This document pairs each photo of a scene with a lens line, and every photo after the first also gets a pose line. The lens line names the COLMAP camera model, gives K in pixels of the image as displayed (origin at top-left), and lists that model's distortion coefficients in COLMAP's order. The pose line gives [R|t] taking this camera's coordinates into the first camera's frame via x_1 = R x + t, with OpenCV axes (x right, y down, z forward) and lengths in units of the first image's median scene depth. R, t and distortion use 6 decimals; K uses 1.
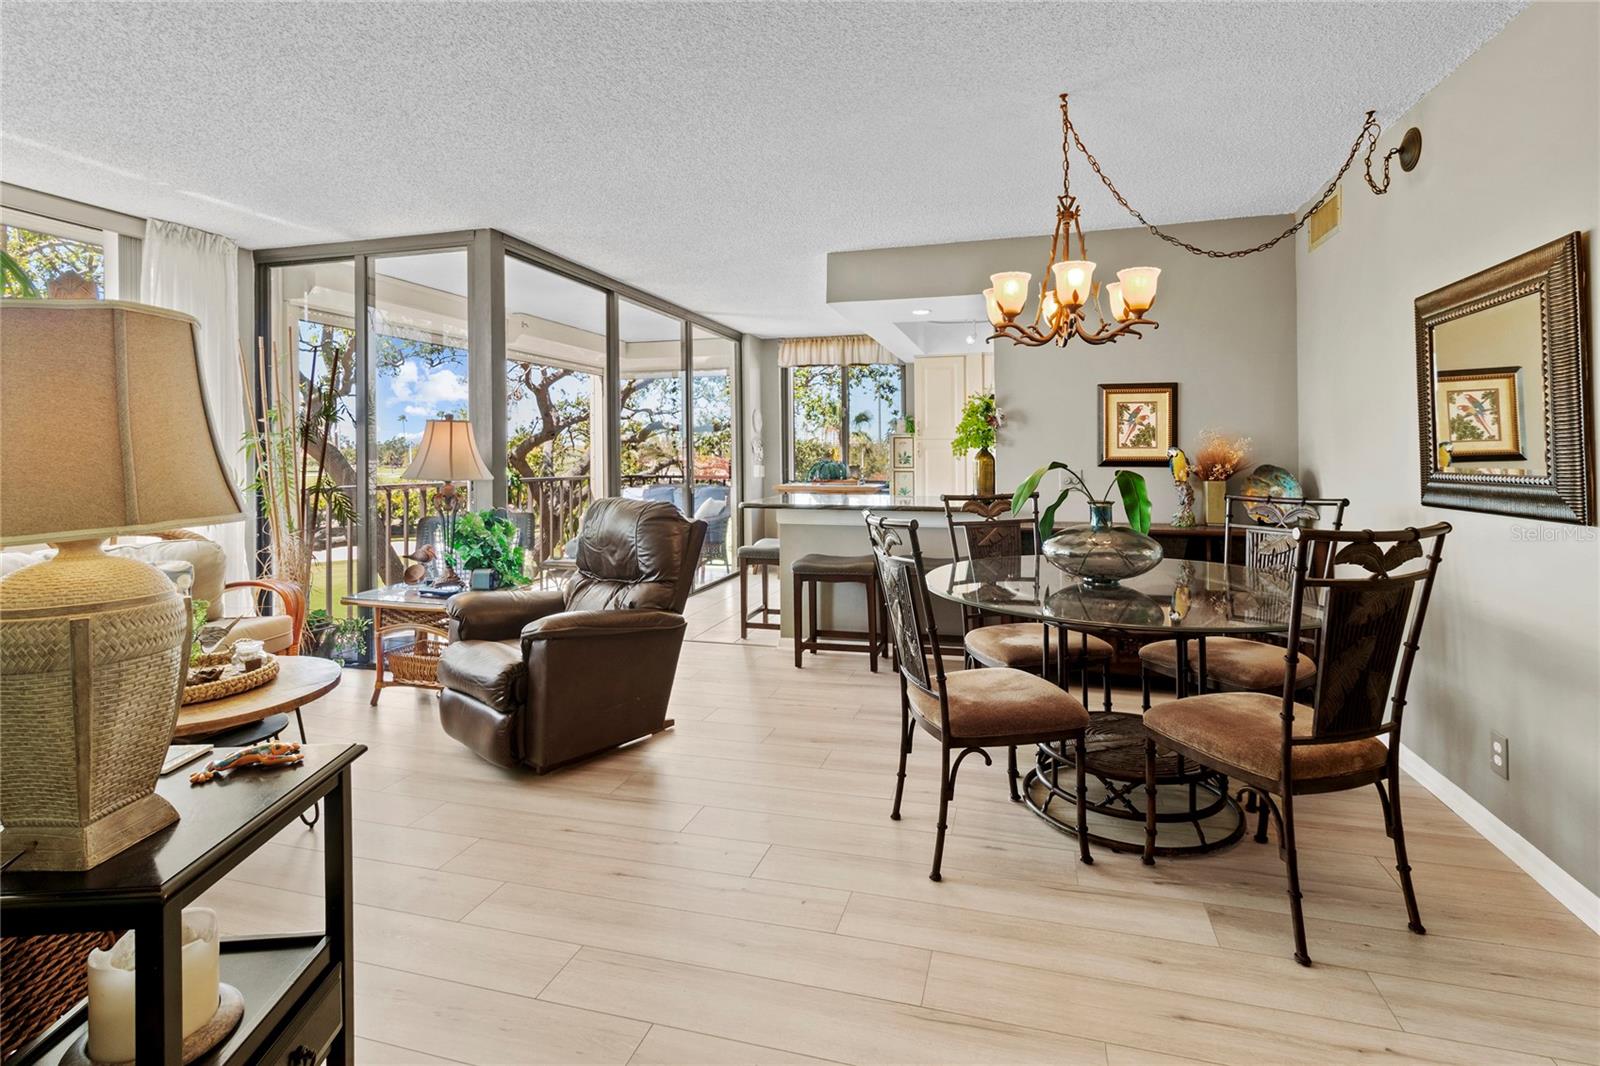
lens RADIAL K [[770.0, 0, 823.7], [0, 770.0, 447.8], [0, 0, 1]] dist [0.001148, 0.000239]
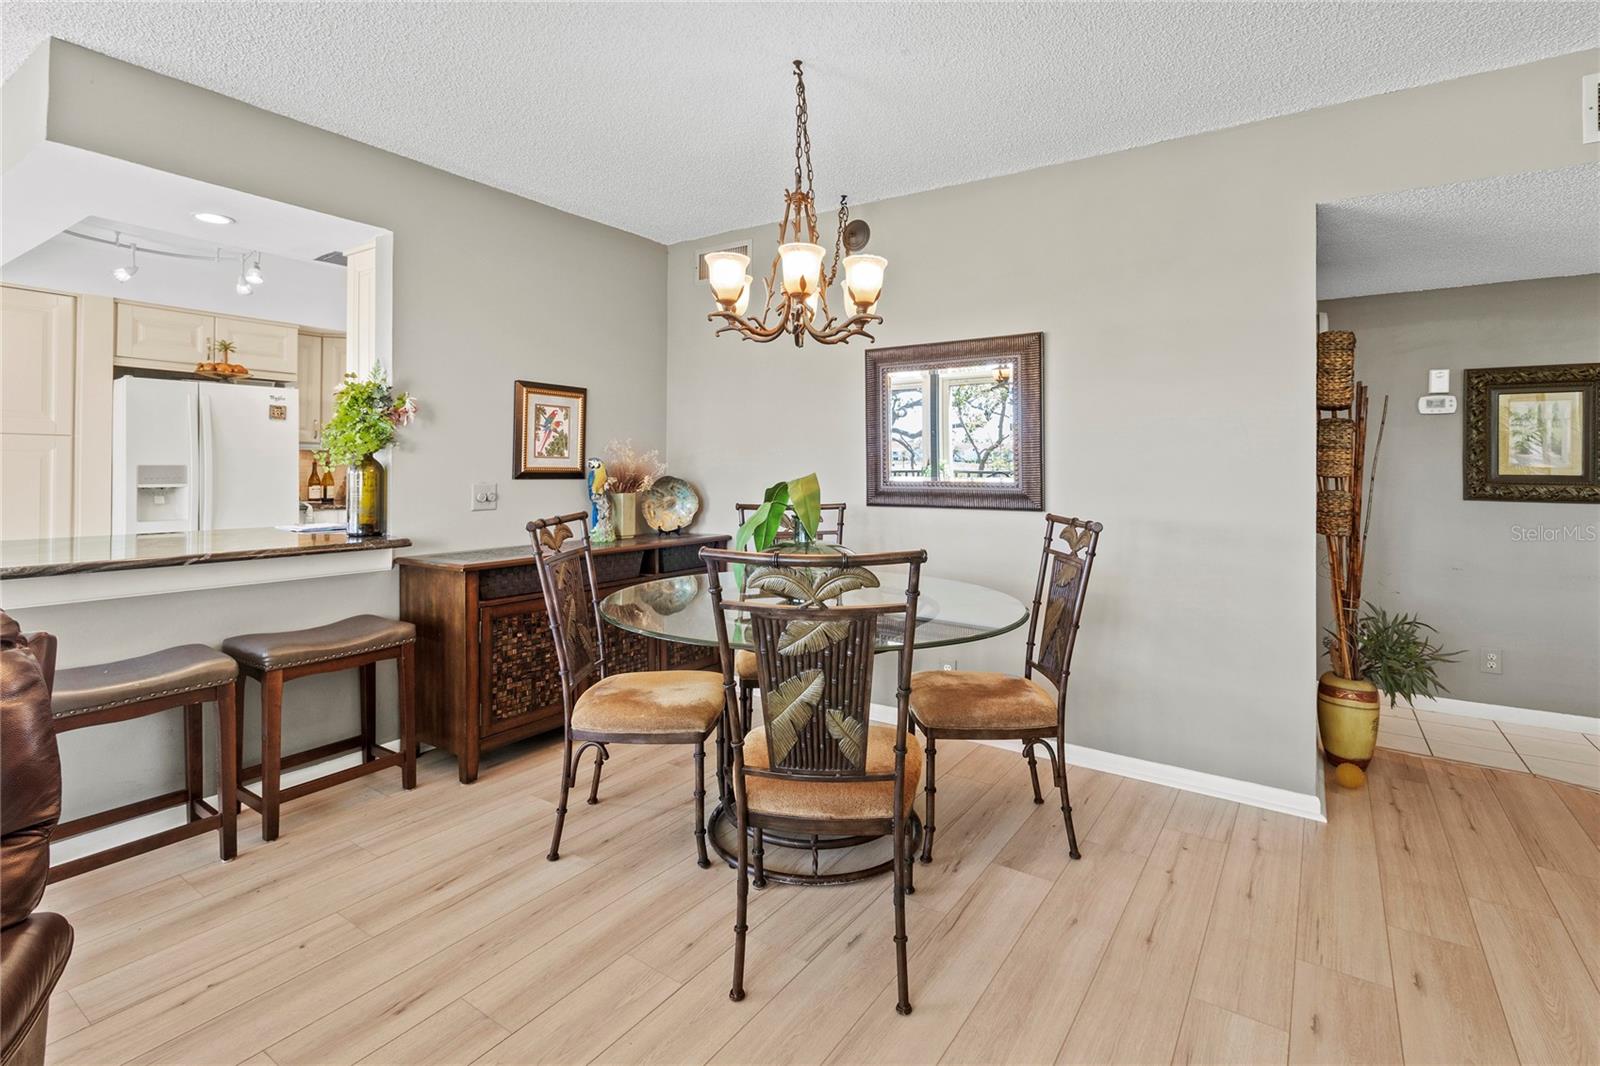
lens RADIAL K [[766.2, 0, 803.5], [0, 766.2, 455.4], [0, 0, 1]] dist [0.000202, -0.000019]
pose [[0.306869, 0.025946, 0.951398, -0.335687], [-0.015336, 0.999633, -0.022315, 0.012536], [-0.951628, -0.007743, 0.307154, 0.462429]]
